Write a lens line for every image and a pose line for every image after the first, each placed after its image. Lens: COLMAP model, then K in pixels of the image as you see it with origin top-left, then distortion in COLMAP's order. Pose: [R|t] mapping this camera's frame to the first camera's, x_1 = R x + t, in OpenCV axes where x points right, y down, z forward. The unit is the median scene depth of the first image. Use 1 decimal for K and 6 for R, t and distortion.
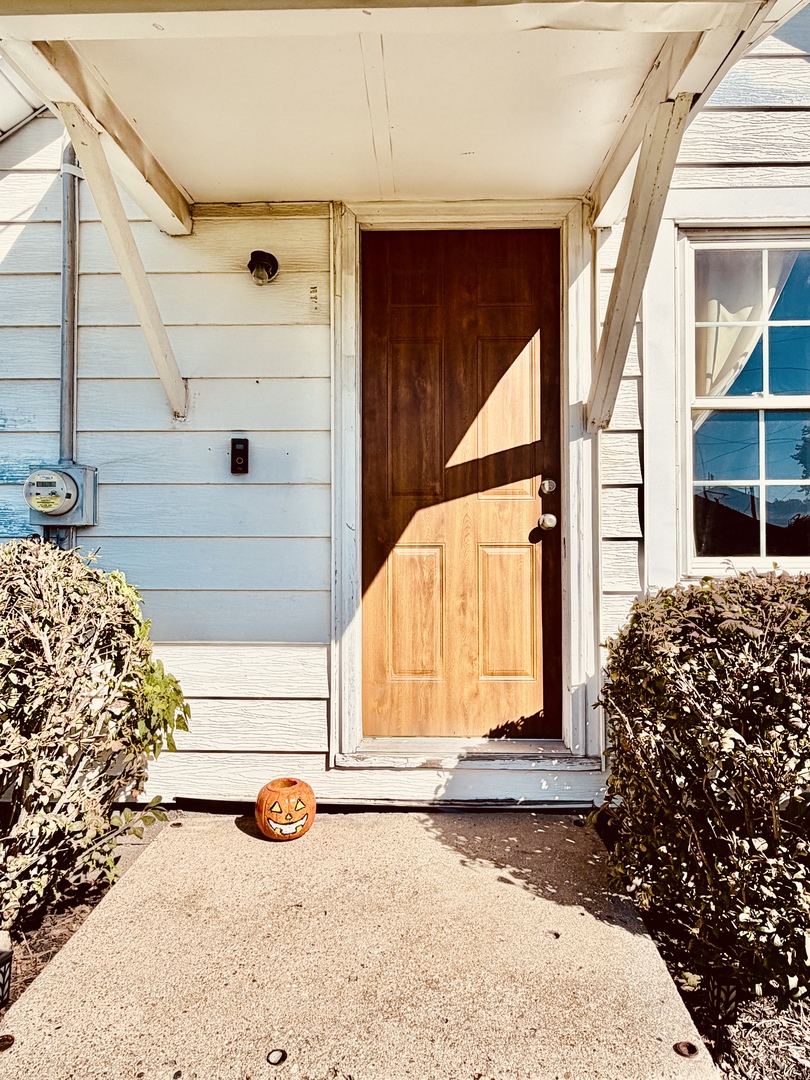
lens RADIAL K [[712.4, 0, 405.5], [0, 712.4, 530.6], [0, 0, 1]] dist [-0.006350, -0.000041]
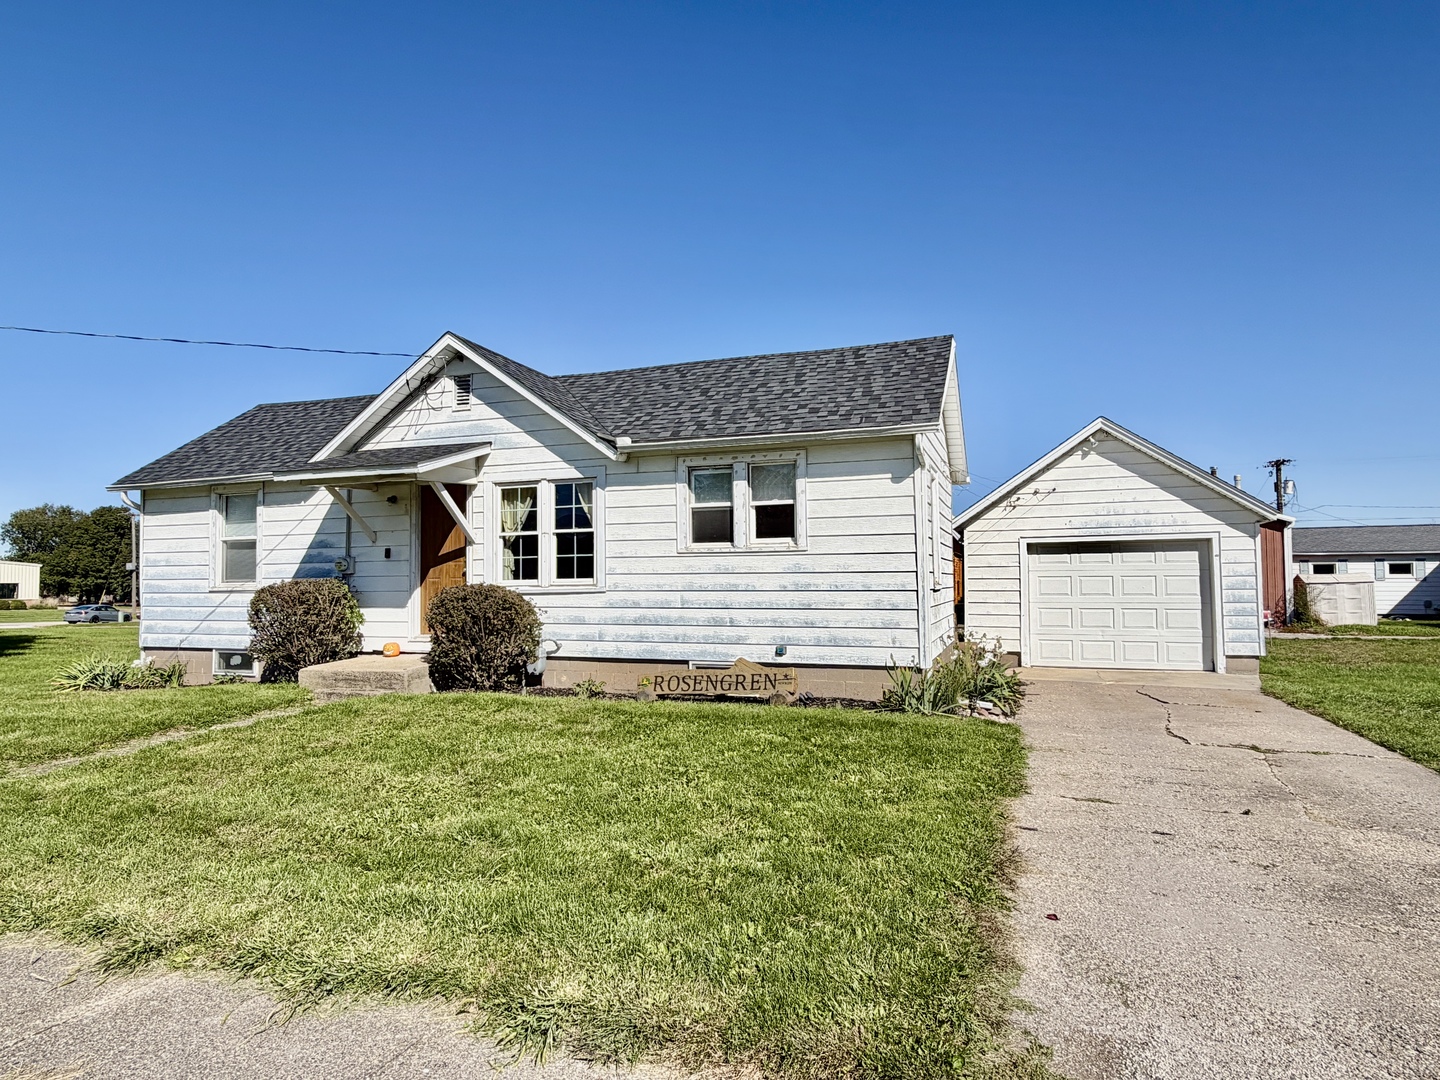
lens RADIAL K [[835.6, 0, 721.1], [0, 835.6, 552.6], [0, 0, 1]] dist [-0.005616, 0.006488]
pose [[0.954585, -0.022421, -0.297094, 2.536376], [0.012763, 0.999326, -0.034406, 0.055632], [0.297665, 0.029052, 0.954228, -2.424148]]
